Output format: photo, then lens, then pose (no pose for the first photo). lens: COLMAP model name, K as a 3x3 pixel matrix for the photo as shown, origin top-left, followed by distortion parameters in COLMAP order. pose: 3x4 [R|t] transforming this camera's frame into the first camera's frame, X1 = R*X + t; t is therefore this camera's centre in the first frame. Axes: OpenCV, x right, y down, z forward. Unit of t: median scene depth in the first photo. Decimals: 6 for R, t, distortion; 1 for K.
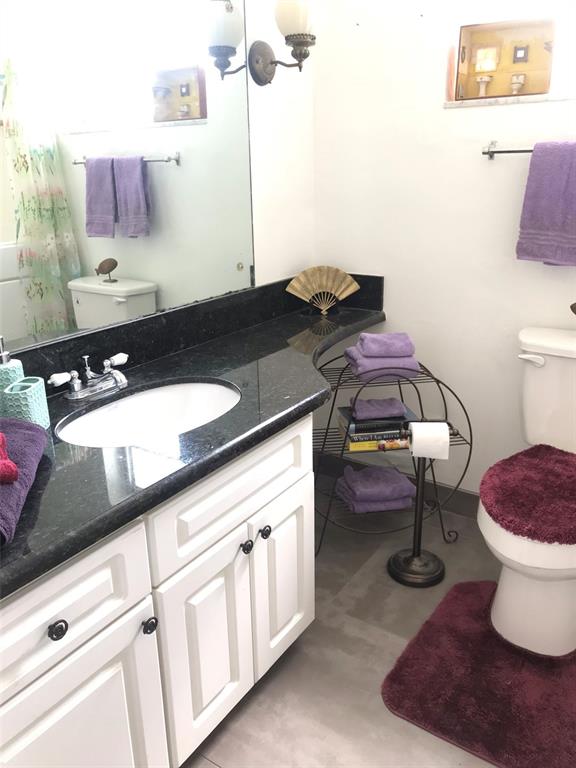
lens RADIAL K [[630.6, 0, 290.6], [0, 630.6, 383.8], [0, 0, 1]] dist [0.060385, -0.096623]
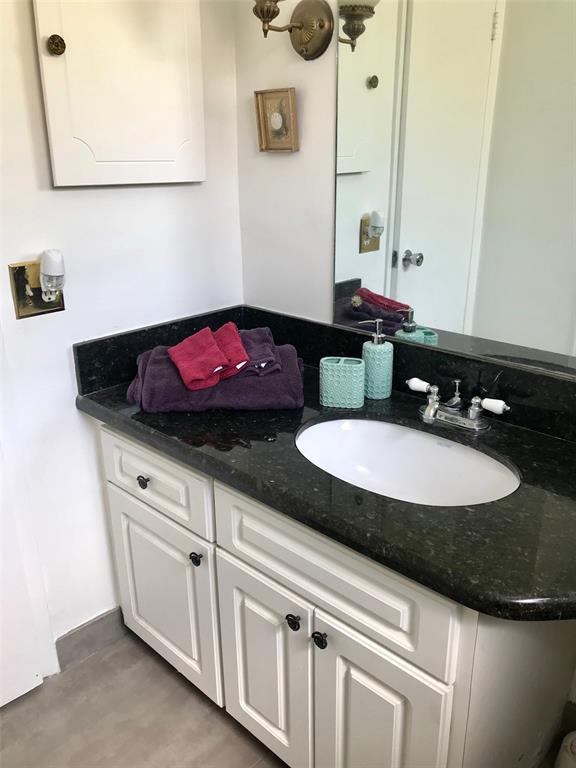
lens RADIAL K [[630.6, 0, 290.6], [0, 630.6, 383.8], [0, 0, 1]] dist [0.060385, -0.096623]
pose [[-0.170650, 0.382294, -0.908146, 0.632490], [-0.295535, 0.859373, 0.417296, -0.407660], [0.939967, 0.339601, -0.033671, 0.957065]]
